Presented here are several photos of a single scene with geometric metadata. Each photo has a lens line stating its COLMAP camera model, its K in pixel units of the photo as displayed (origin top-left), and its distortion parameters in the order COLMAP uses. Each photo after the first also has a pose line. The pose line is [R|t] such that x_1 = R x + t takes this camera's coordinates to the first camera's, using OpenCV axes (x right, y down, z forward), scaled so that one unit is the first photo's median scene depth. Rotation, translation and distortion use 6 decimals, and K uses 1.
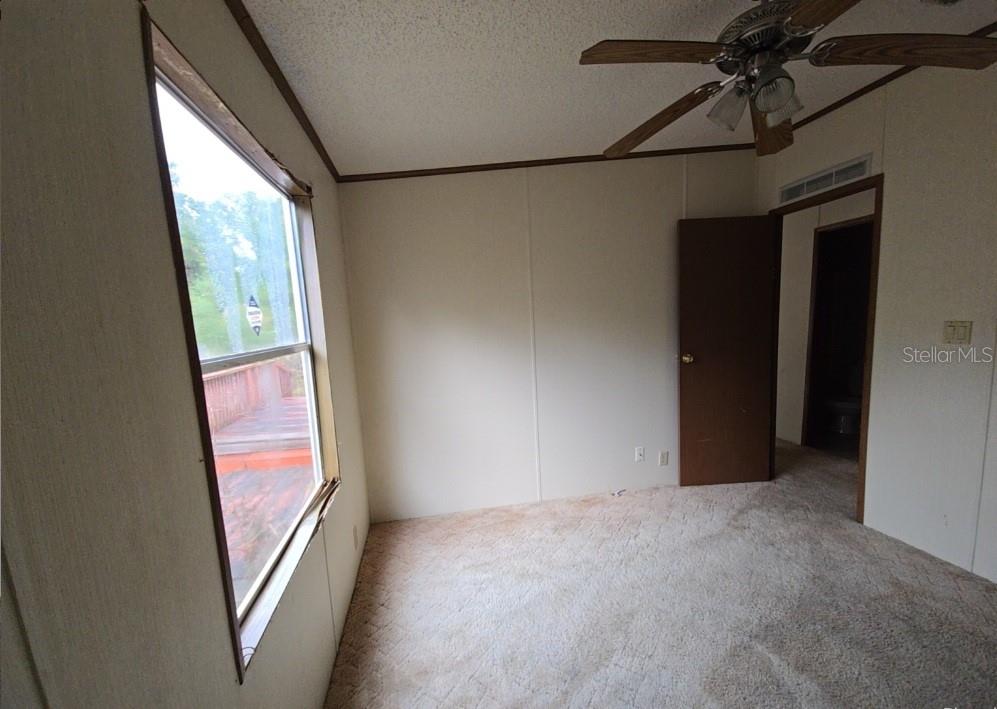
lens RADIAL K [[420.2, 0, 498.6], [0, 420.2, 367.7], [0, 0, 1]] dist [0.012598, -0.008822]
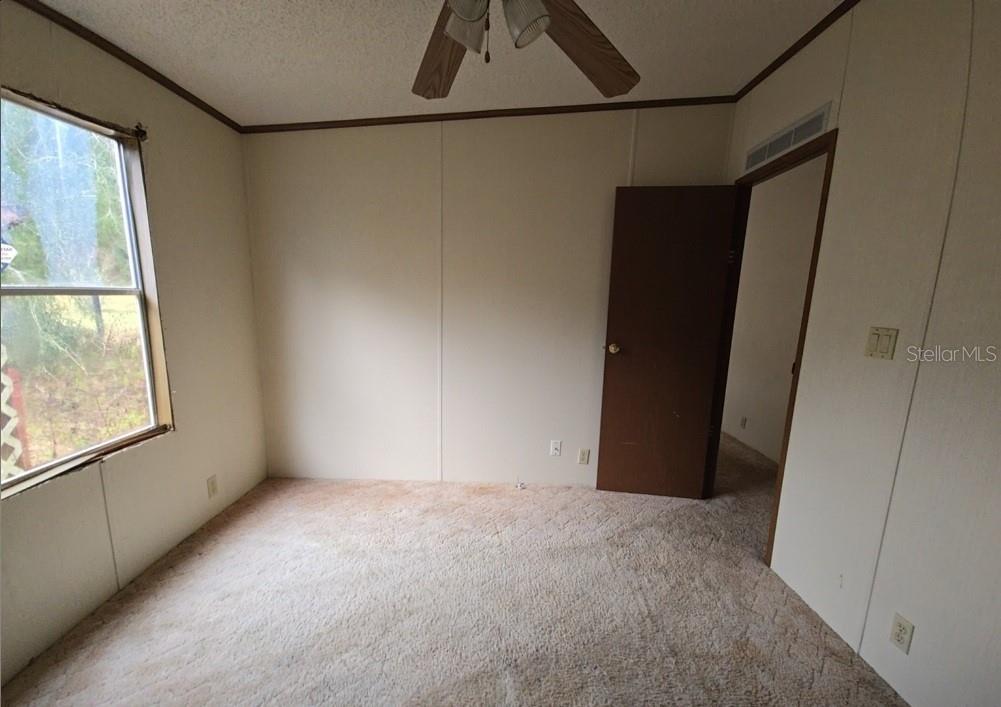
lens RADIAL K [[419.8, 0, 500.9], [0, 419.8, 367.2], [0, 0, 1]] dist [-0.000064, -0.000257]
pose [[0.979815, 0.108559, -0.167863, 0.436131], [-0.099617, 0.993165, 0.060826, -0.015104], [0.173319, -0.042876, 0.983932, 0.114529]]
